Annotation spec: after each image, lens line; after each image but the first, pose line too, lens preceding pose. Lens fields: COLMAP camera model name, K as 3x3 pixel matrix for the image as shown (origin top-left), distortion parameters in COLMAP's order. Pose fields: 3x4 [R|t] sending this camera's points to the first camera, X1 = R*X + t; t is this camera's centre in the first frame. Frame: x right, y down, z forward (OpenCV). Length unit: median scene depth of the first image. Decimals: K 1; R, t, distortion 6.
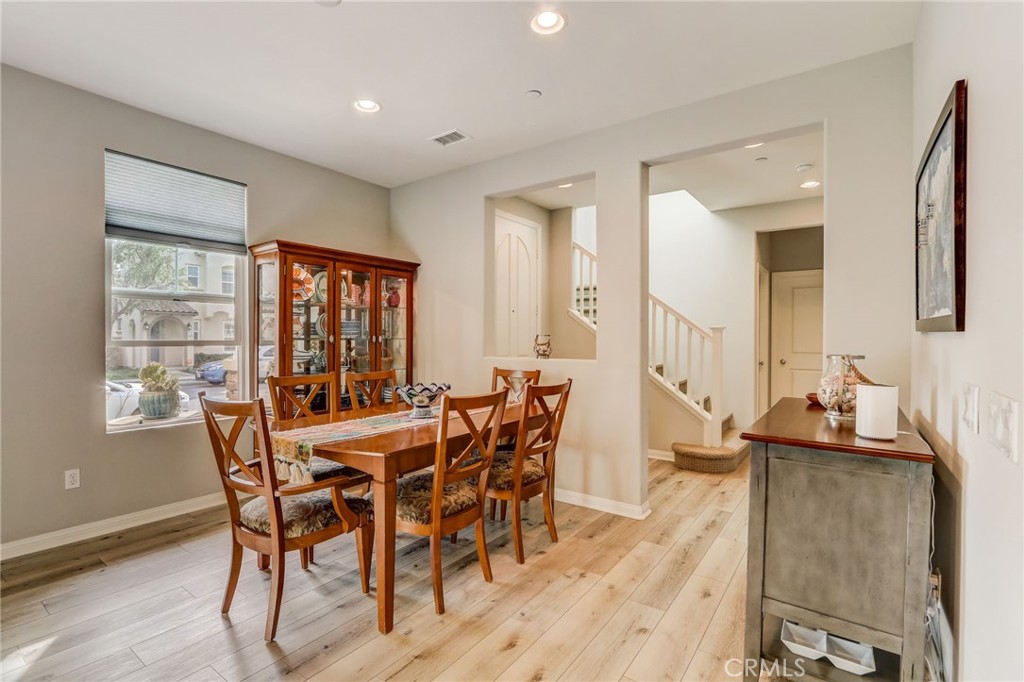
lens RADIAL K [[474.6, 0, 502.4], [0, 474.6, 340.3], [0, 0, 1]] dist [-0.012337, 0.001586]
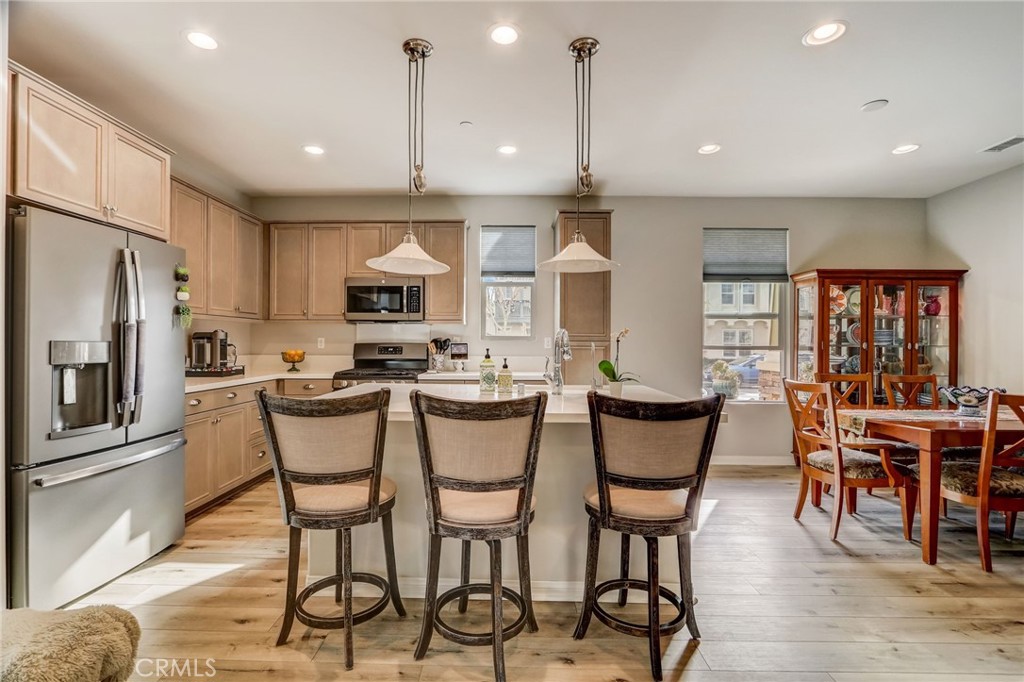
lens RADIAL K [[474.6, 0, 502.5], [0, 474.6, 341.7], [0, 0, 1]] dist [-0.012337, 0.001586]
pose [[0.578889, 0.001134, -0.815406, 0.092379], [-0.009981, 0.999934, -0.005695, 0.003292], [0.815345, 0.011435, 0.578862, -0.519393]]
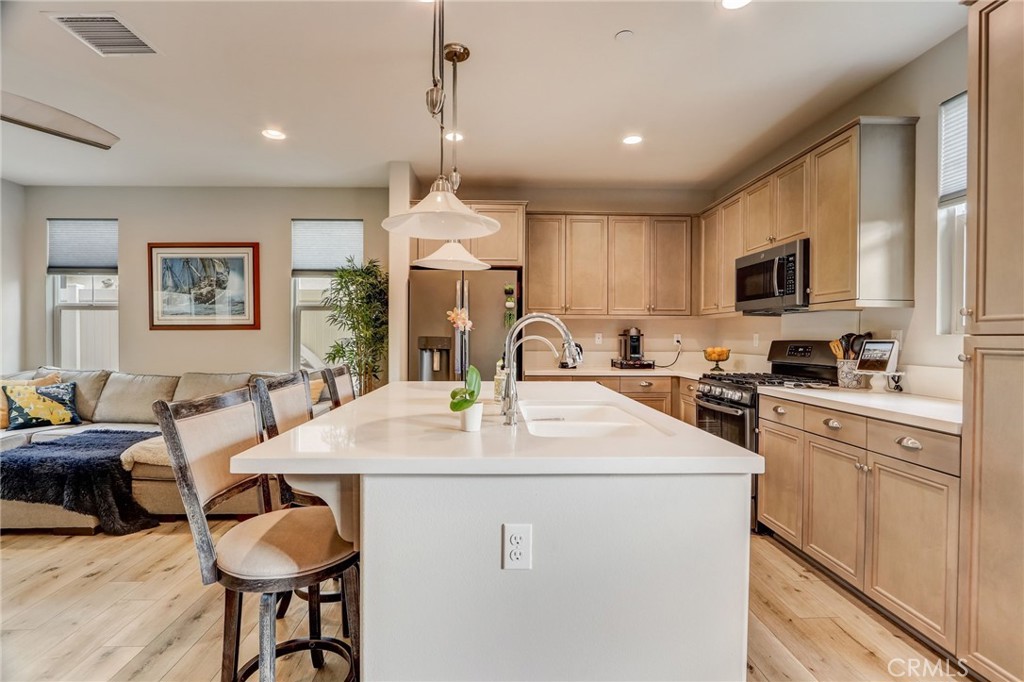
lens RADIAL K [[474.6, 0, 501.2], [0, 474.6, 340.5], [0, 0, 1]] dist [-0.012337, 0.001586]
pose [[-0.789482, 0.000961, -0.613773, -0.210086], [-0.010700, 0.999825, 0.015328, -0.007162], [0.613680, 0.018668, -0.789334, 0.571421]]
